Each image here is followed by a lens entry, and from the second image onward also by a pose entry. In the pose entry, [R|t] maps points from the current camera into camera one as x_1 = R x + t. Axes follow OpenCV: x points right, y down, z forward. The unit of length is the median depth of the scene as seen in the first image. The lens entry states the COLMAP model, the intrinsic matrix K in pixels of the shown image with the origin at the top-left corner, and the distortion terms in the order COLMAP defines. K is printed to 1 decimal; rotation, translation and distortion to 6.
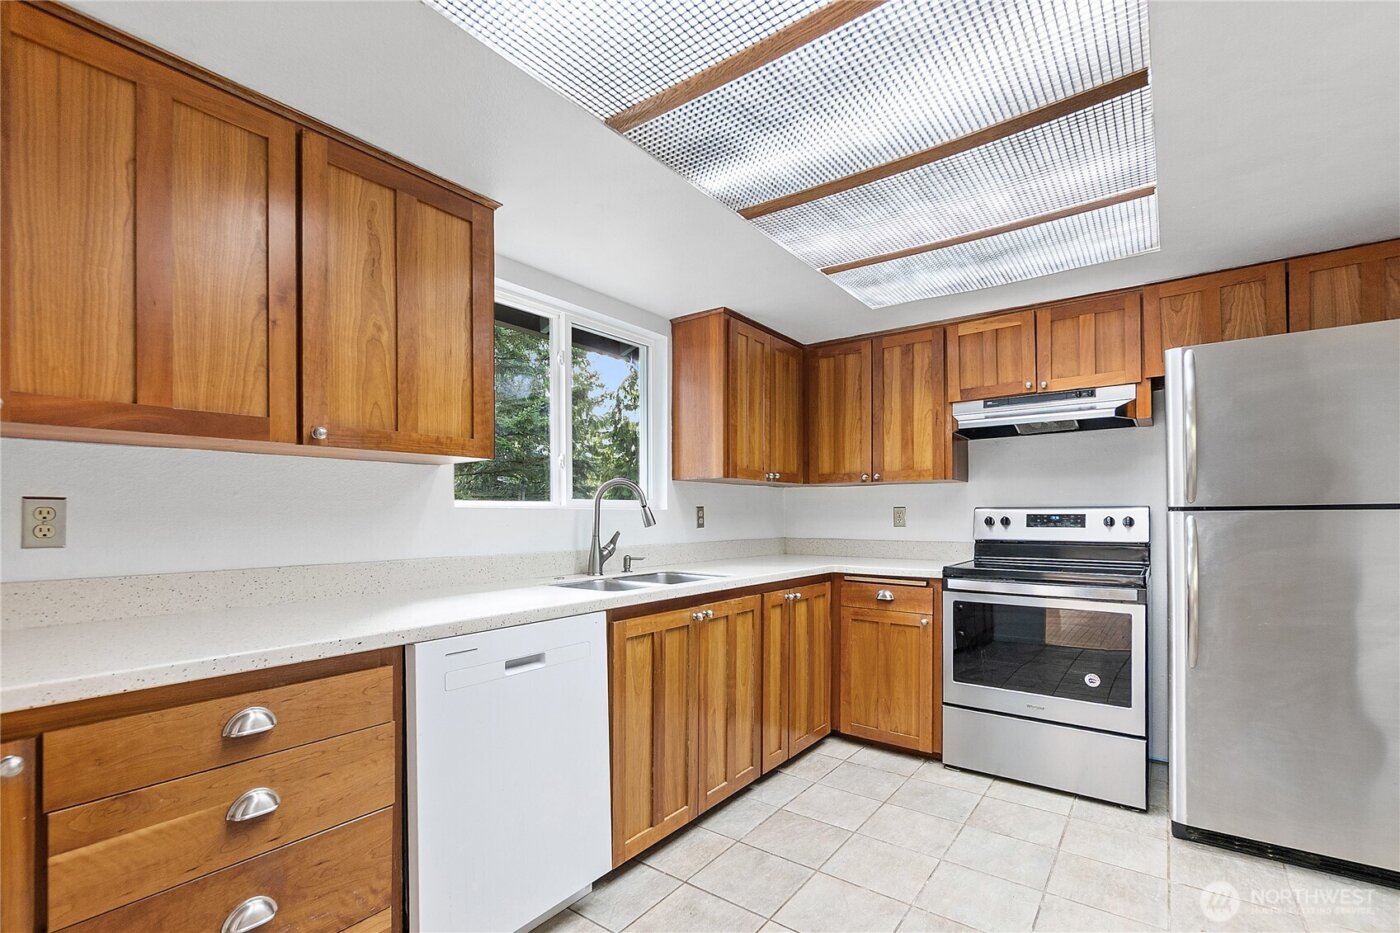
lens RADIAL K [[623.1, 0, 712.9], [0, 623.1, 511.3], [0, 0, 1]] dist [-0.006670, -0.000416]
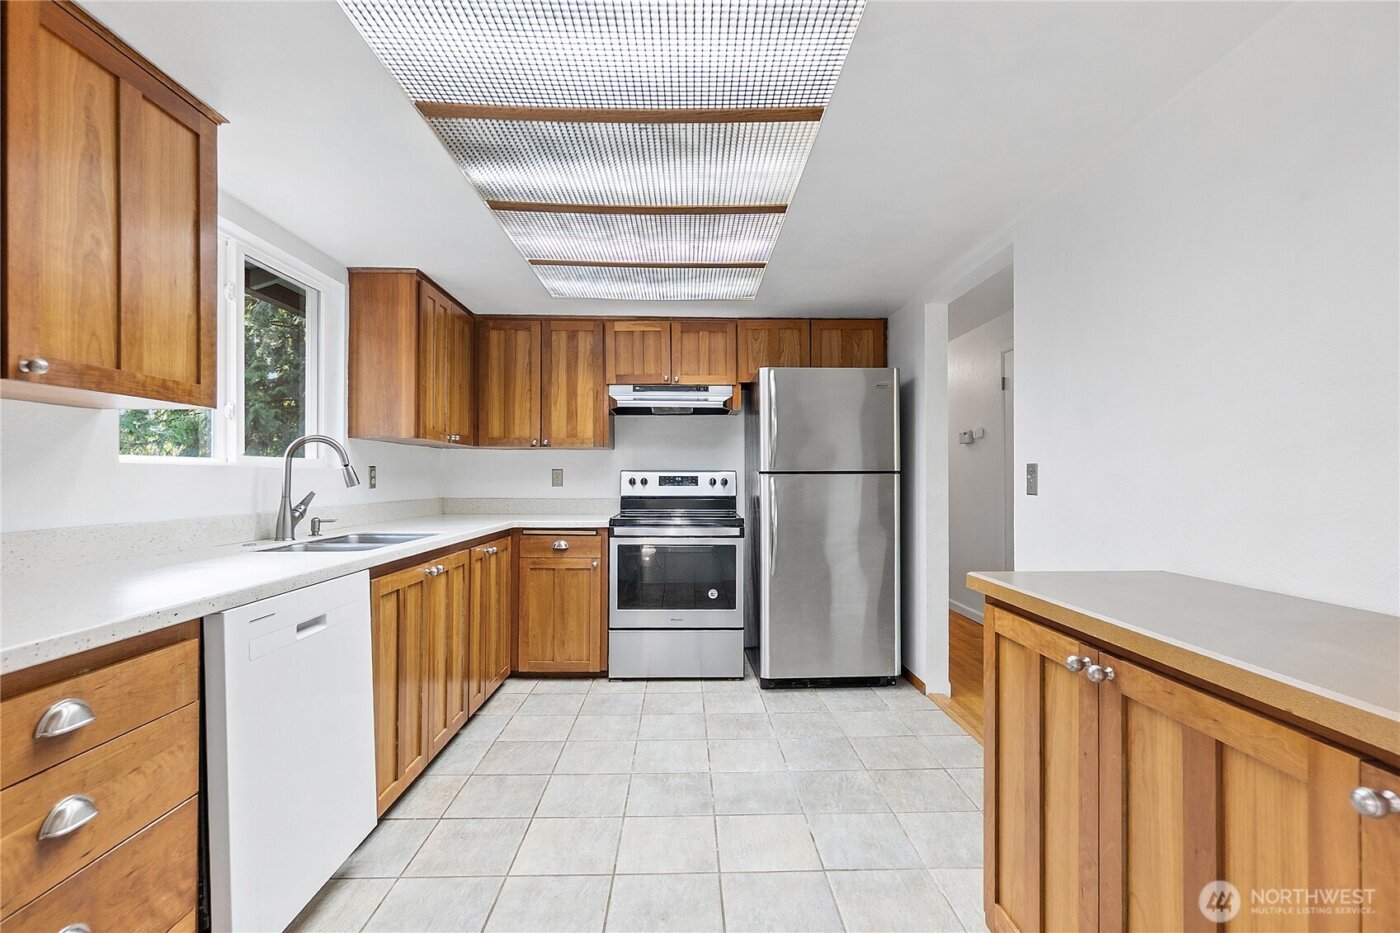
lens RADIAL K [[623.1, 0, 703.3], [0, 623.1, 471.2], [0, 0, 1]] dist [-0.006670, -0.000416]
pose [[0.780682, 0.010710, 0.624837, -0.326289], [-0.007826, 0.999942, -0.007361, 0.004825], [-0.624880, 0.000857, 0.780720, -0.100316]]
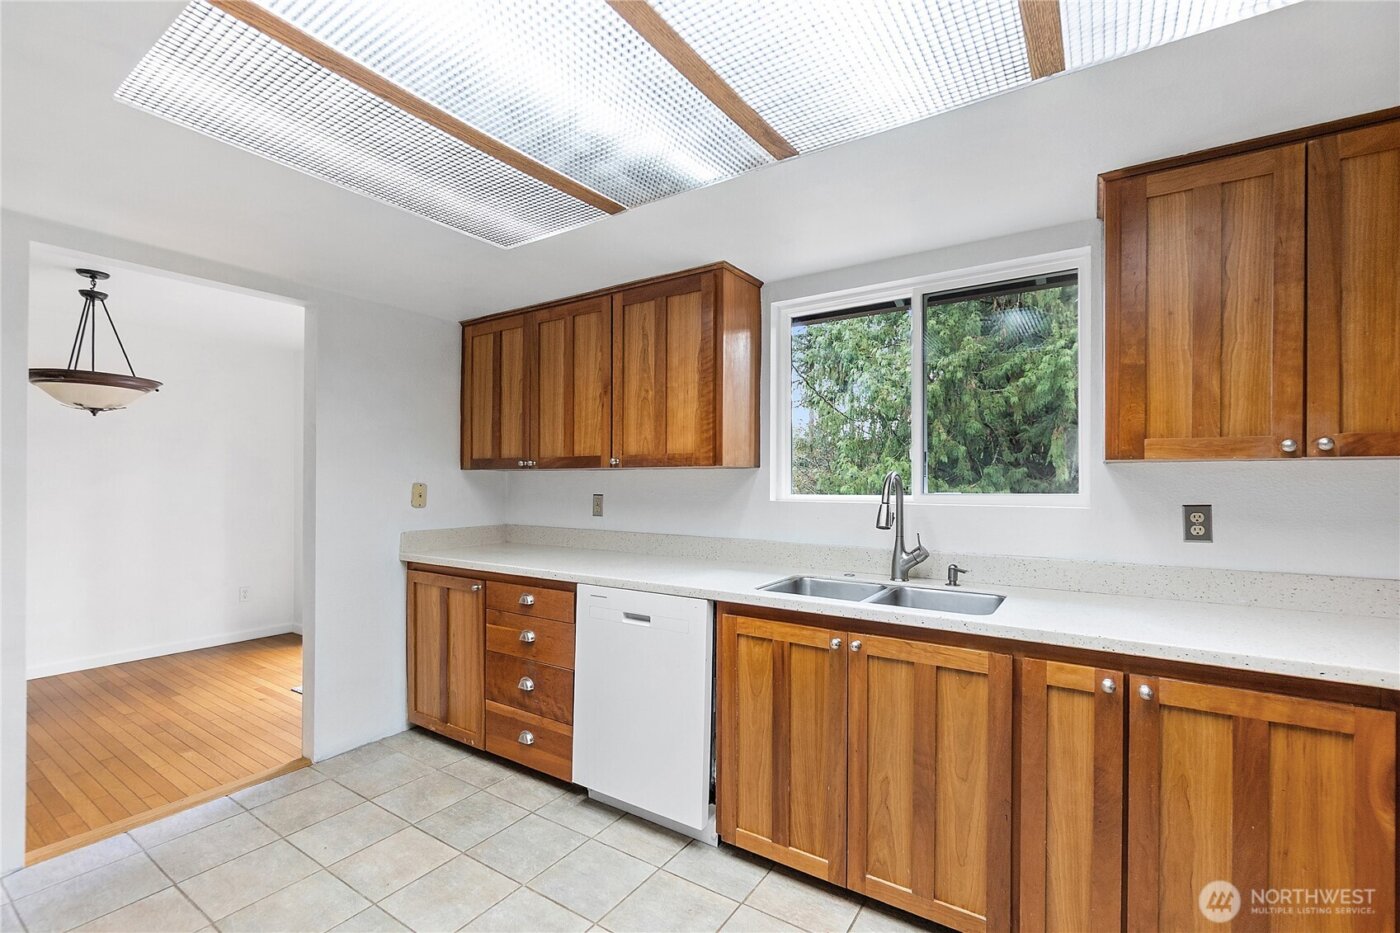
lens RADIAL K [[623.1, 0, 704.3], [0, 623.1, 476.7], [0, 0, 1]] dist [-0.006670, -0.000416]
pose [[0.047909, 0.001430, -0.998851, 0.828955], [0.004381, 0.999989, 0.001642, -0.057479], [0.998842, -0.004455, 0.047902, 0.820029]]
